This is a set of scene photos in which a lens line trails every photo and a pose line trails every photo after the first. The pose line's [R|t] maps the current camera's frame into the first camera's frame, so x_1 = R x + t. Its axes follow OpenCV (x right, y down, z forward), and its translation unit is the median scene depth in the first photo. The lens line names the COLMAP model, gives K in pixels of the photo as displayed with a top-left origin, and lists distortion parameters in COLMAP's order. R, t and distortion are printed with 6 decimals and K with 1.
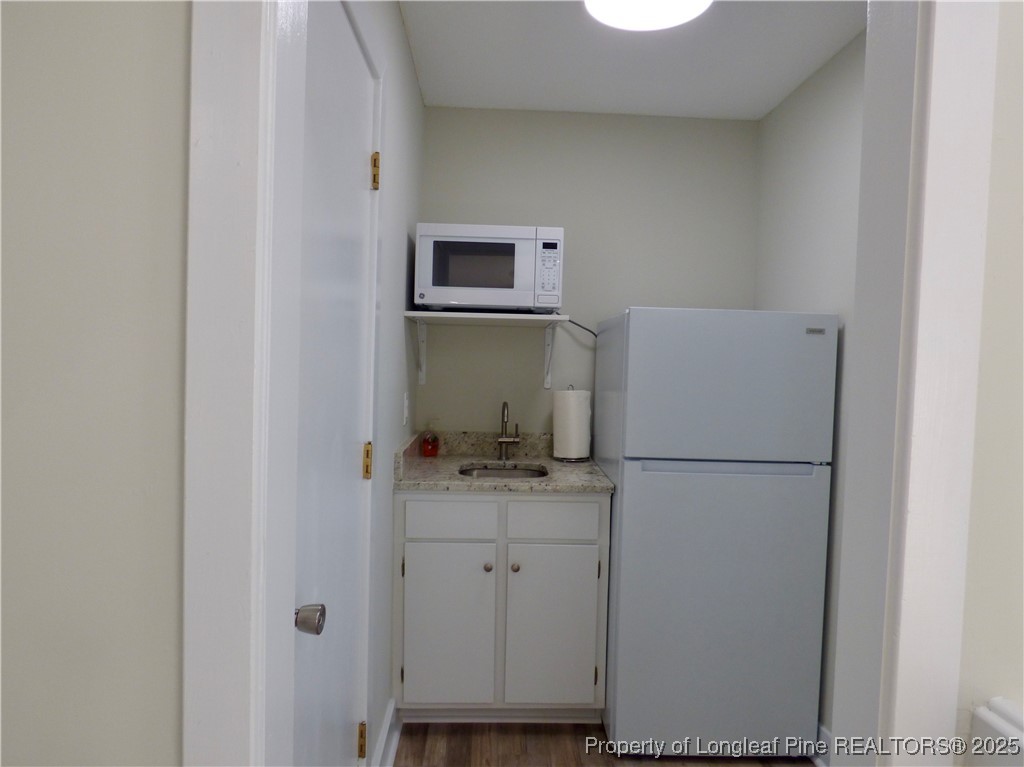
lens RADIAL K [[621.3, 0, 512.0], [0, 621.3, 383.5], [0, 0, 1]] dist [0.002525, 0.000808]
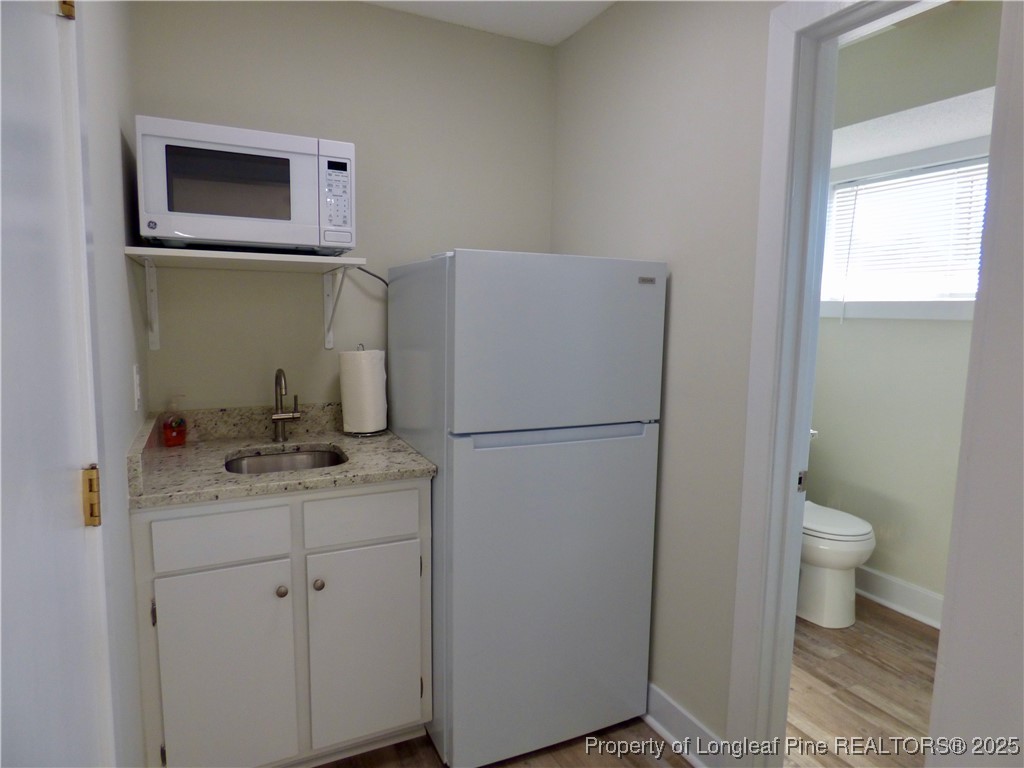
lens RADIAL K [[621.3, 0, 512.0], [0, 621.3, 384.0], [0, 0, 1]] dist [0.002525, 0.000808]
pose [[0.918985, -0.058472, 0.389932, -0.055852], [0.024962, 0.995587, 0.090464, -0.017261], [-0.393501, -0.073401, 0.916389, 0.190727]]
